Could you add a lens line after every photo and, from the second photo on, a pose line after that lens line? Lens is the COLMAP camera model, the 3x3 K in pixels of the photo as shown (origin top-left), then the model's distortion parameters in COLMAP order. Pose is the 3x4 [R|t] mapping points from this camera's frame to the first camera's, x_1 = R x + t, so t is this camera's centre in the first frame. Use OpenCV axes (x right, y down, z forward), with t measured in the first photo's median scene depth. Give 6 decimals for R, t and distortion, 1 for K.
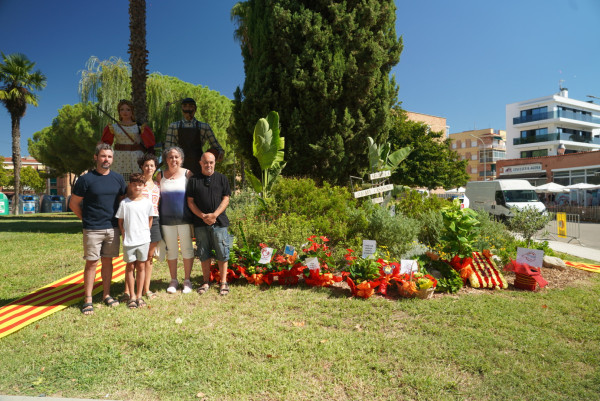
lens RADIAL K [[394.7, 0, 303.1], [0, 394.7, 204.2], [0, 0, 1]] dist [-0.008658, 0.003509]
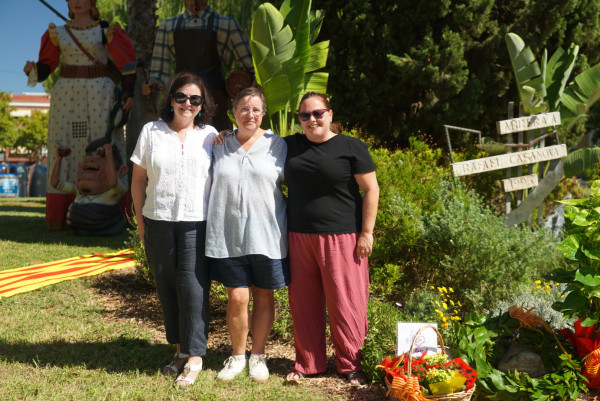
lens RADIAL K [[858.6, 0, 312.4], [0, 858.6, 202.2], [0, 0, 1]] dist [0.027442, 0.071369]
pose [[0.949573, 0.022325, -0.312750, 0.245552], [-0.017525, 0.999682, 0.018149, -0.001084], [0.313056, -0.011753, 0.949662, 0.045203]]
